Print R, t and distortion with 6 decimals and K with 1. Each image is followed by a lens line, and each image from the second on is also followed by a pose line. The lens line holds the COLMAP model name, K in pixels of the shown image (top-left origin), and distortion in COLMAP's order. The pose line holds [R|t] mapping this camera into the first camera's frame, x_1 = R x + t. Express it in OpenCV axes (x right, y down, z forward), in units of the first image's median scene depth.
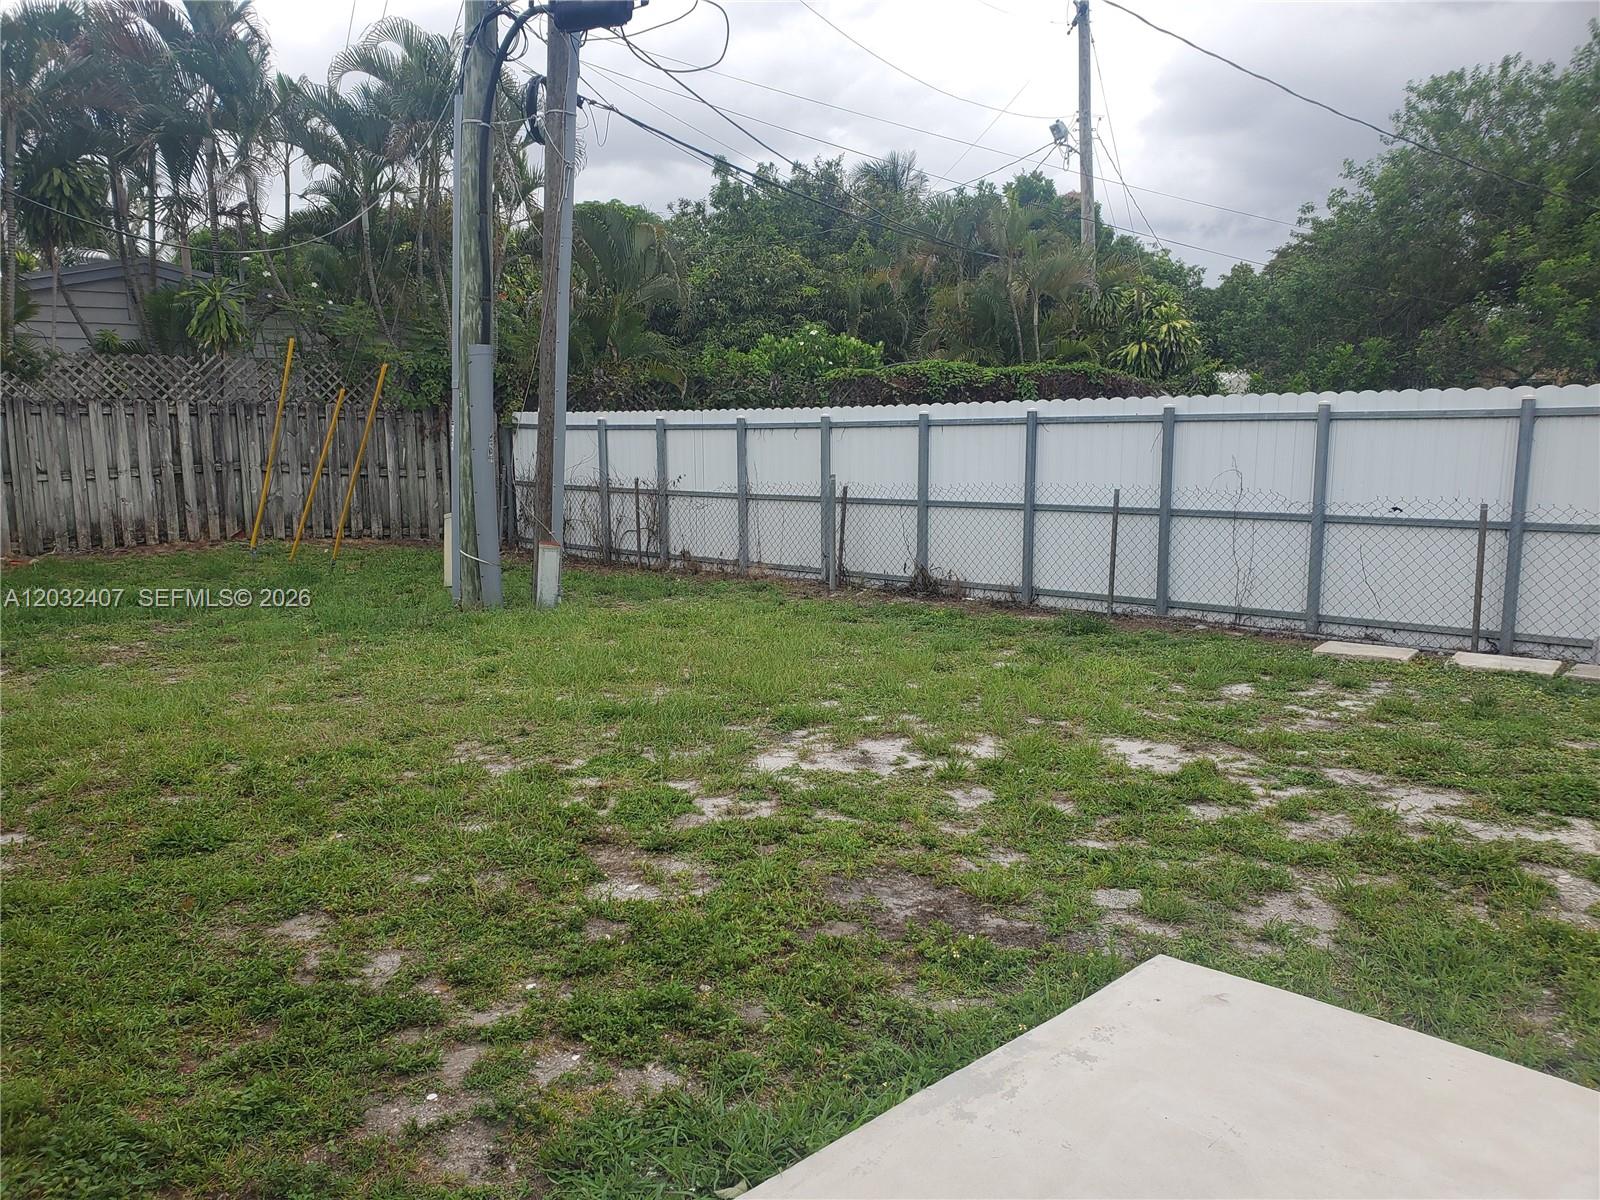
lens RADIAL K [[1272.5, 0, 800.0], [0, 1272.5, 600.0], [0, 0, 1]] dist [0.082318, -0.003871]
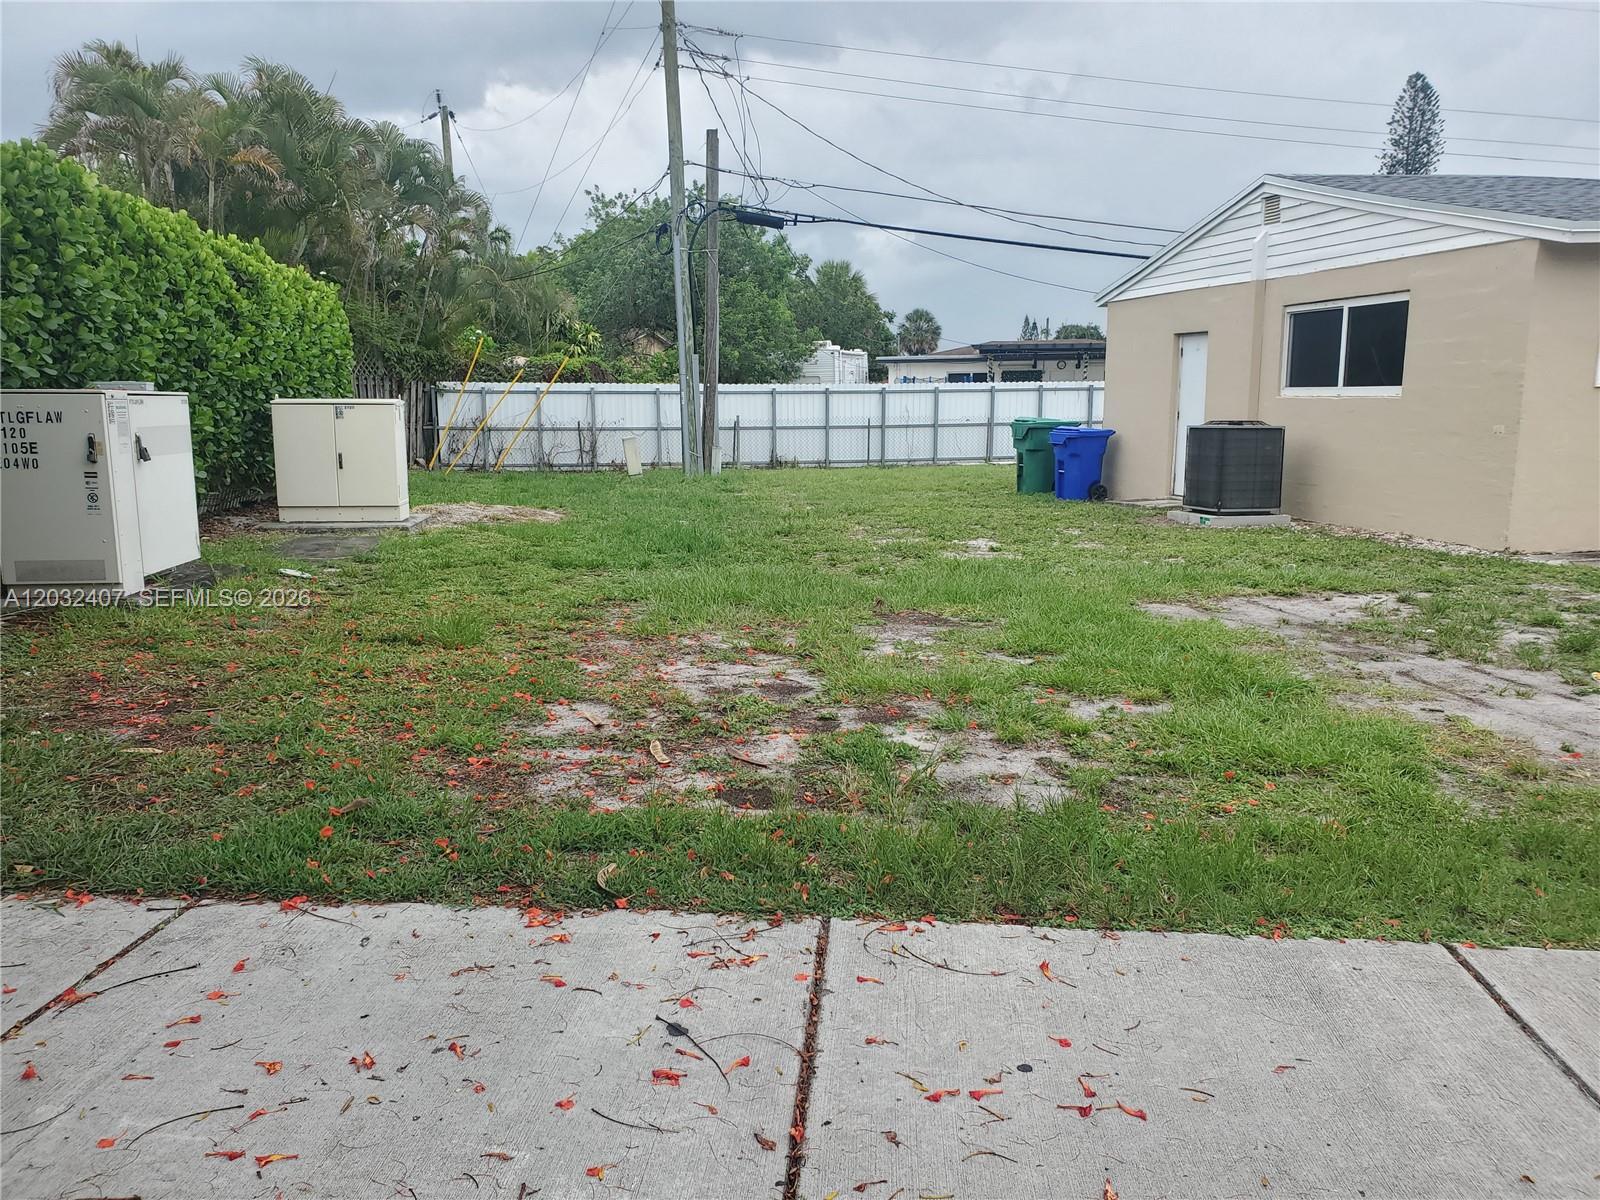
lens RADIAL K [[1272.5, 0, 800.0], [0, 1272.5, 600.0], [0, 0, 1]] dist [0.082318, -0.003871]
pose [[0.527291, -0.126467, 0.840221, -1.893560], [0.113121, 0.990507, 0.078097, 0.057167], [-0.842121, 0.053867, 0.536591, -0.235029]]
